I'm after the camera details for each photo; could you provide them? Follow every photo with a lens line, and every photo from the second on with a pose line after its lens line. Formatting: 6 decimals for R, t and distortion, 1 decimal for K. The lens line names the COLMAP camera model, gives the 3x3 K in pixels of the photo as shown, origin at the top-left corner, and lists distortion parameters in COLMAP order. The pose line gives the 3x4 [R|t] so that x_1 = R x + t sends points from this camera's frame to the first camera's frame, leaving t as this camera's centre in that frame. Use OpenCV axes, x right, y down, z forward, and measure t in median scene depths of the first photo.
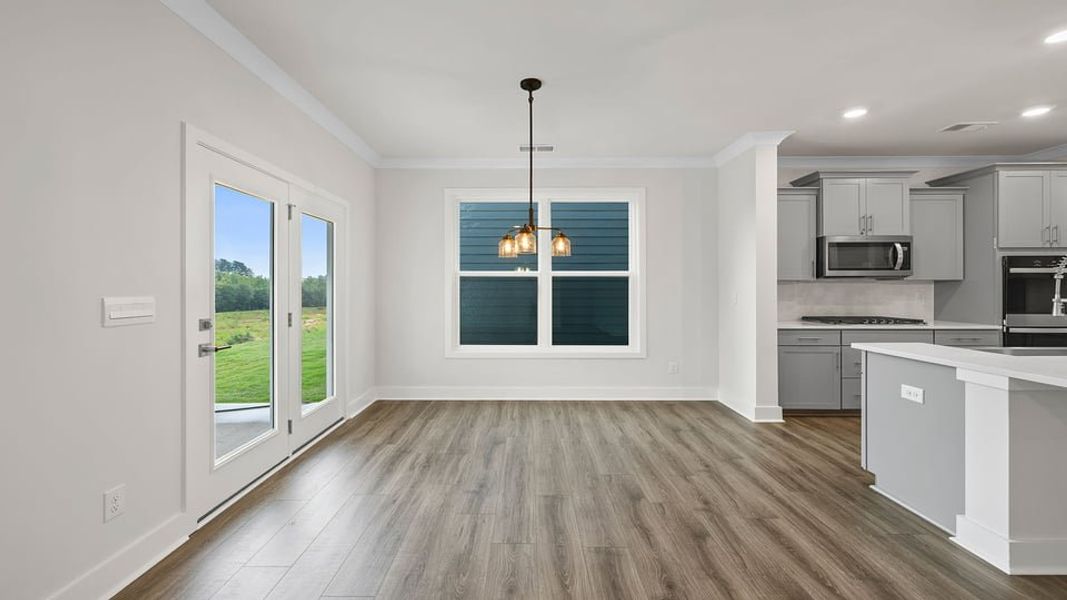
lens RADIAL K [[453.6, 0, 528.1], [0, 453.6, 290.5], [0, 0, 1]] dist [0.001154, 0.000126]
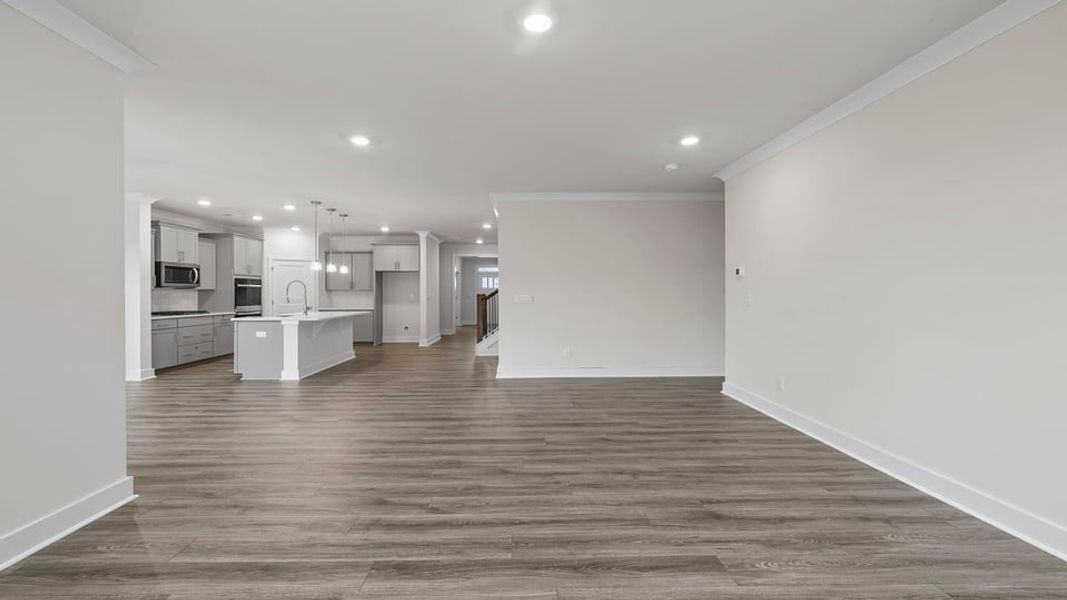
lens RADIAL K [[449.2, 0, 520.2], [0, 449.2, 295.0], [0, 0, 1]] dist [0.001885, 0.000139]
pose [[-0.016897, -0.002384, 0.999854, -0.970858], [0.007001, 0.999972, 0.002503, 0.003705], [-0.999833, 0.007043, -0.016880, -0.242014]]
